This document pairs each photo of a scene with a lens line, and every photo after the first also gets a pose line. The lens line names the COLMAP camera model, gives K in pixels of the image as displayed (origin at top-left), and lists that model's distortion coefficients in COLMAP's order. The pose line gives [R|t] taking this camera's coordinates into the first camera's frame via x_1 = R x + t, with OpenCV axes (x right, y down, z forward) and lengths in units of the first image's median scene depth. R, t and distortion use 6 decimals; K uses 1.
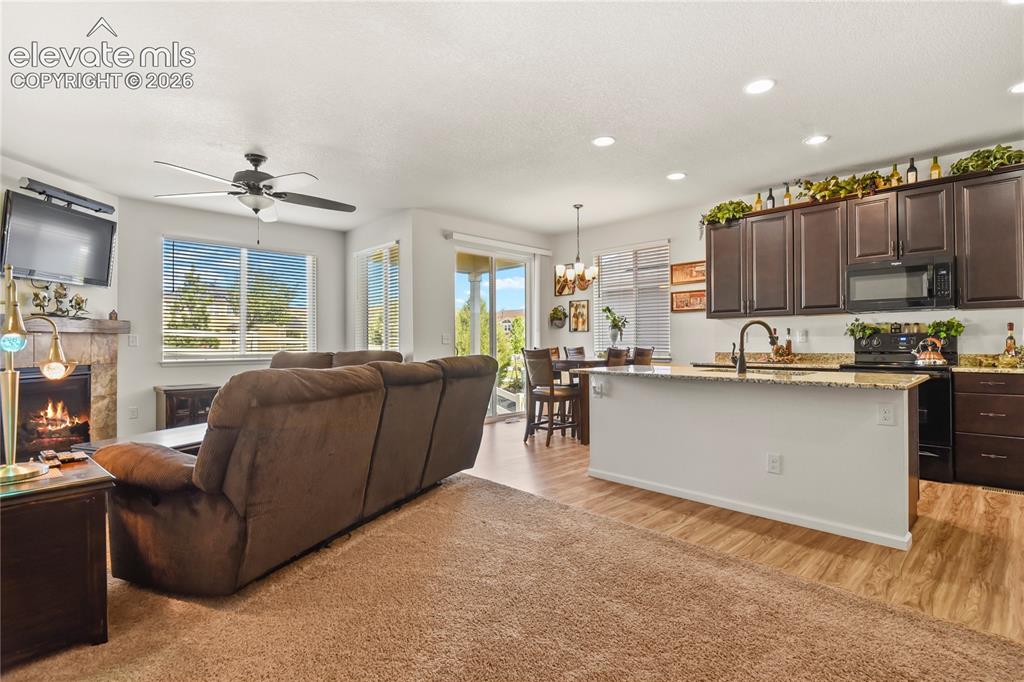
lens RADIAL K [[496.7, 0, 517.7], [0, 496.7, 340.8], [0, 0, 1]] dist [-0.005032, -0.004354]
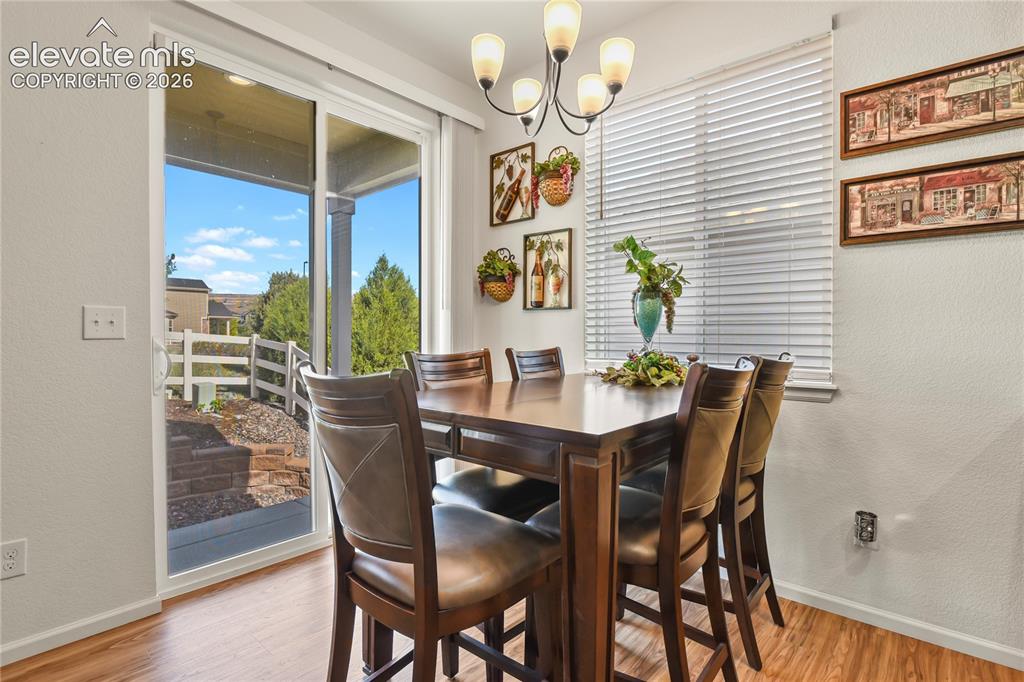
lens RADIAL K [[496.7, 0, 516.5], [0, 496.7, 340.3], [0, 0, 1]] dist [-0.005032, -0.004354]
pose [[0.996522, 0.007384, 0.082997, 0.086494], [-0.008652, 0.999851, 0.014929, 0.001258], [-0.082874, -0.015595, 0.996438, 0.794476]]
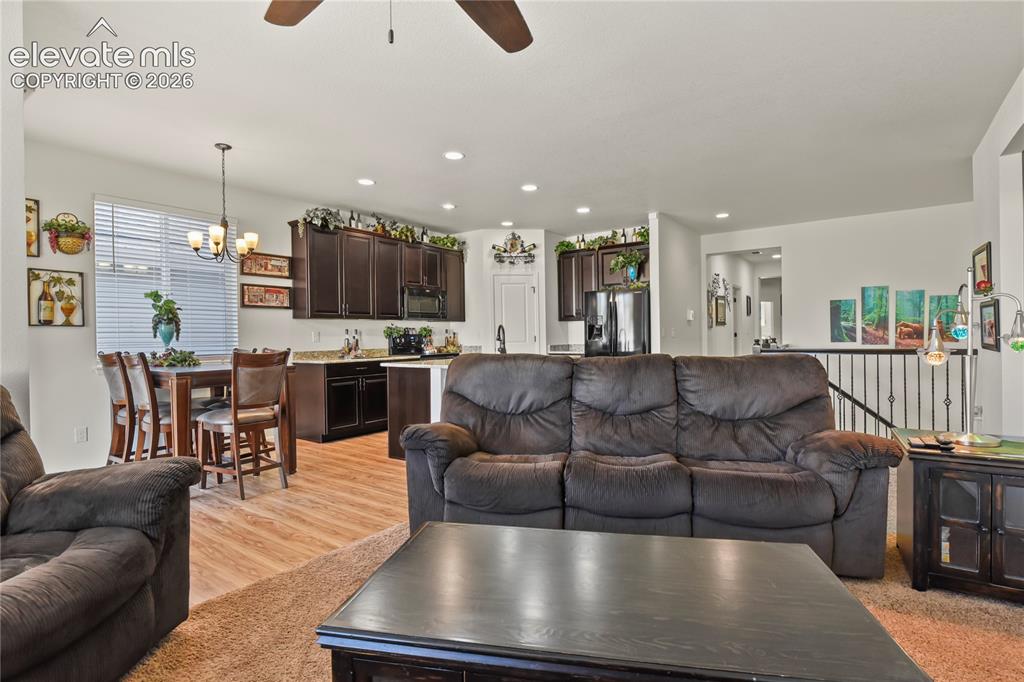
lens RADIAL K [[496.7, 0, 517.0], [0, 496.7, 339.2], [0, 0, 1]] dist [-0.005032, -0.004354]
pose [[-0.174965, 0.001102, 0.984574, -0.683663], [0.011260, 0.999936, 0.000881, 0.002005], [-0.984510, 0.011241, -0.174966, 0.779936]]
